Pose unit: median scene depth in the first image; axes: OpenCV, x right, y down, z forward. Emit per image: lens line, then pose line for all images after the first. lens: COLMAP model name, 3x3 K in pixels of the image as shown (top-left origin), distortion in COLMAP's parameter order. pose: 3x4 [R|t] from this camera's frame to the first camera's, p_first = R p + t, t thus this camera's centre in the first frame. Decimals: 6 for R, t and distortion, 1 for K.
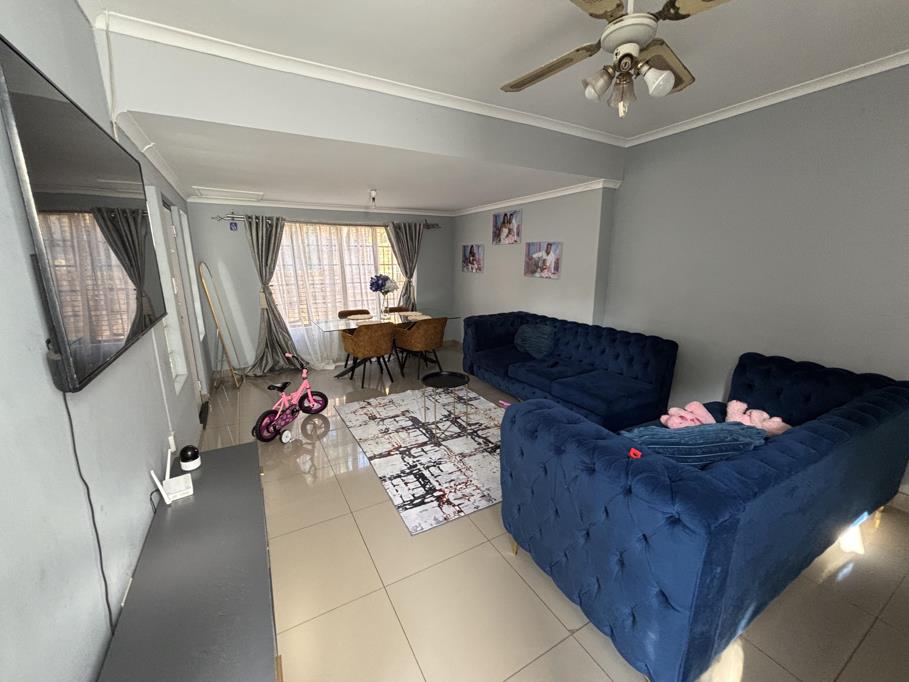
lens RADIAL K [[366.2, 0, 454.6], [0, 366.2, 338.8], [0, 0, 1]] dist [-0.001895, -0.000535]
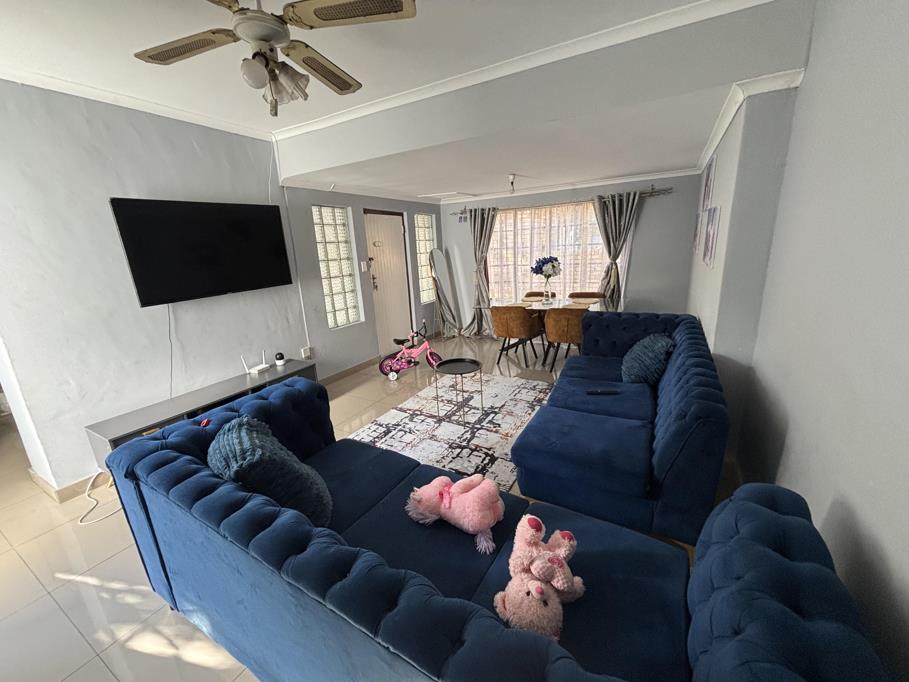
lens RADIAL K [[366.2, 0, 454.6], [0, 366.2, 338.8], [0, 0, 1]] dist [-0.001895, -0.000535]
pose [[0.512648, 0.195746, -0.835988, 0.660357], [-0.135493, 0.979909, 0.146357, -0.091442], [0.847840, 0.038241, 0.528871, 0.364715]]
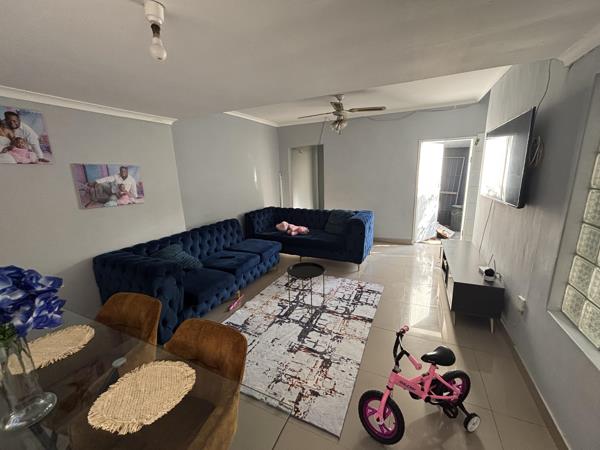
lens RADIAL K [[241.7, 0, 300.1], [0, 241.7, 223.5], [0, 0, 1]] dist [-0.001895, -0.000535]
pose [[-0.577663, -0.153289, 0.801753, -0.547766], [0.209783, 0.921339, 0.327301, -0.263366], [-0.788858, 0.357264, -0.500066, 1.128969]]
